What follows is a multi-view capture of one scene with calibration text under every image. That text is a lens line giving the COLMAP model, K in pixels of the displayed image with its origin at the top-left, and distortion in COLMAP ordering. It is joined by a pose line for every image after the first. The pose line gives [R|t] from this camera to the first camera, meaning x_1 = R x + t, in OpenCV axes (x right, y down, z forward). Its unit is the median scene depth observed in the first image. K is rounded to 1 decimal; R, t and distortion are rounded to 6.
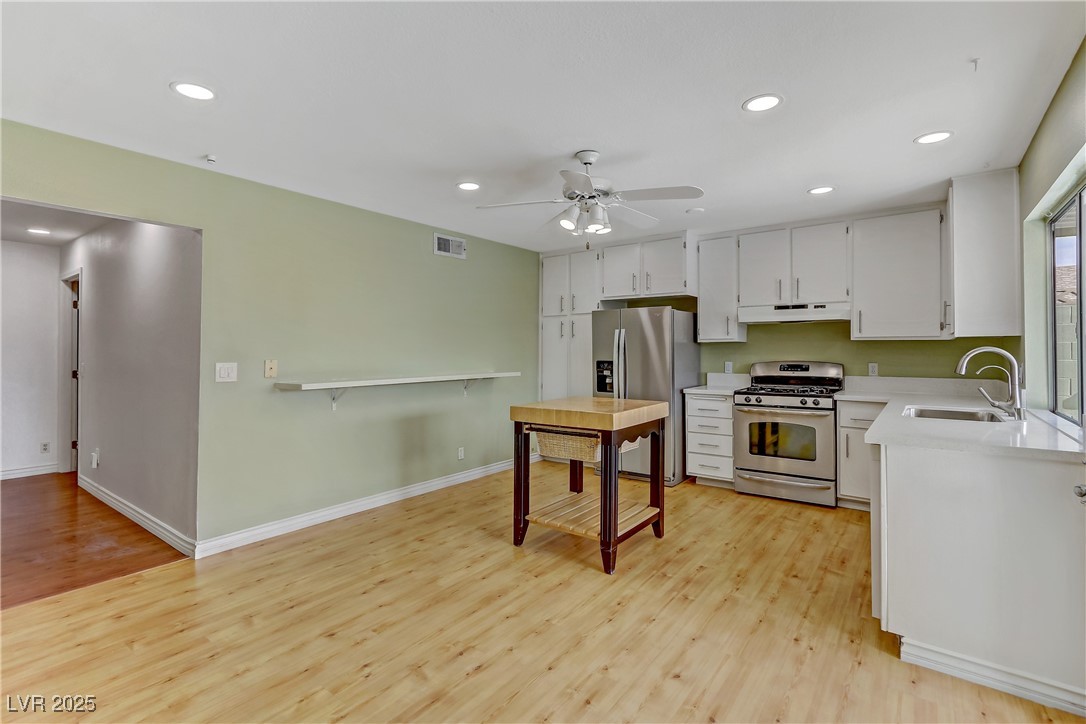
lens RADIAL K [[506.8, 0, 544.0], [0, 506.8, 352.9], [0, 0, 1]] dist [-0.001238, -0.000147]
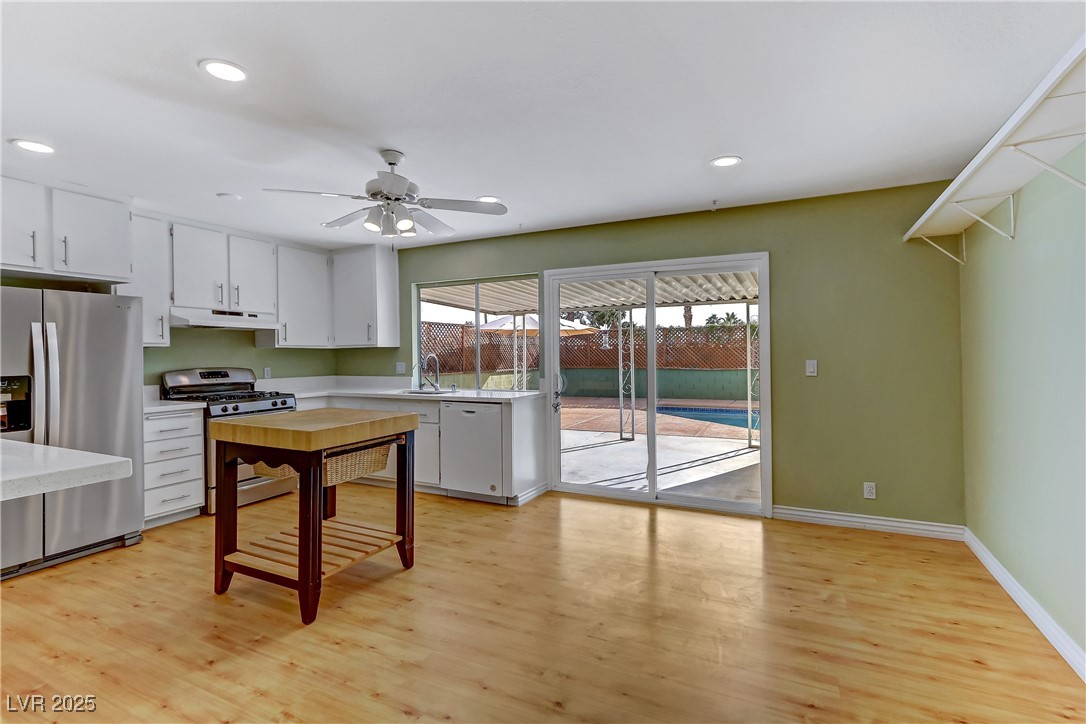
lens RADIAL K [[506.8, 0, 540.5], [0, 506.8, 352.3], [0, 0, 1]] dist [-0.001238, -0.000147]
pose [[-0.172926, 0.007420, 0.984907, -0.610299], [0.015137, 0.999874, -0.004875, 0.000486], [-0.984818, 0.014066, -0.173017, 0.583684]]
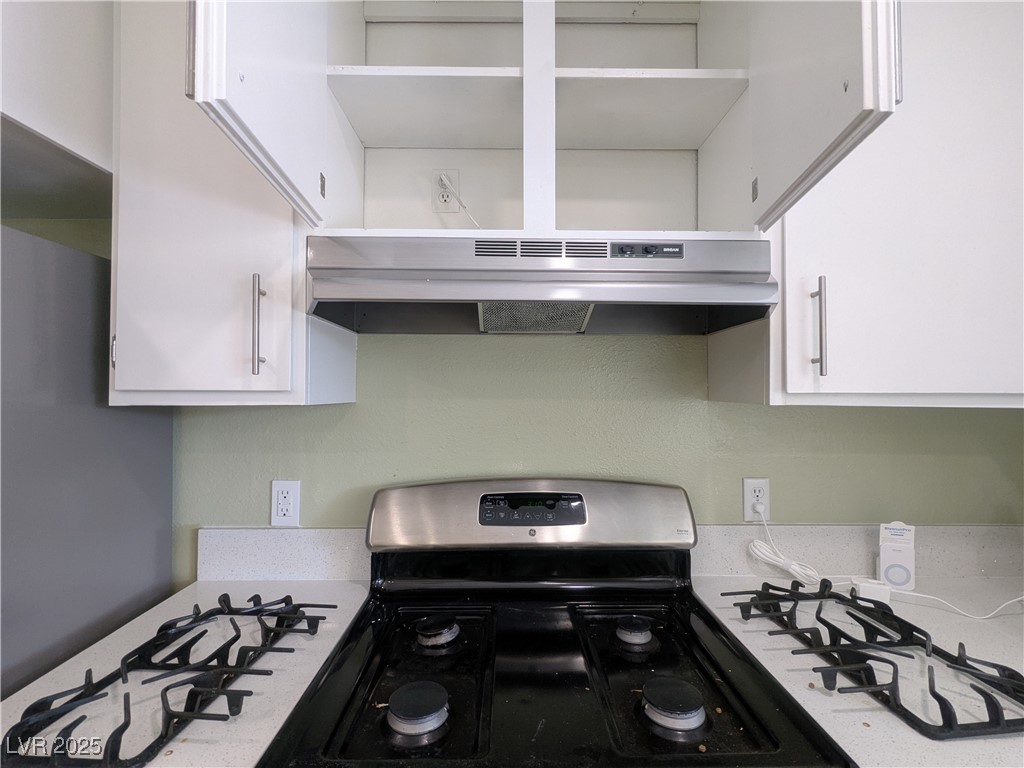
lens RADIAL K [[487.9, 0, 514.1], [0, 487.9, 389.7], [0, 0, 1]] dist [-0.000079, 0.001070]
pose [[0.788013, 0.018035, 0.615394, 0.354081], [0.000392, 0.999556, -0.029796, -0.024591], [-0.615658, 0.023720, 0.787656, 0.859585]]
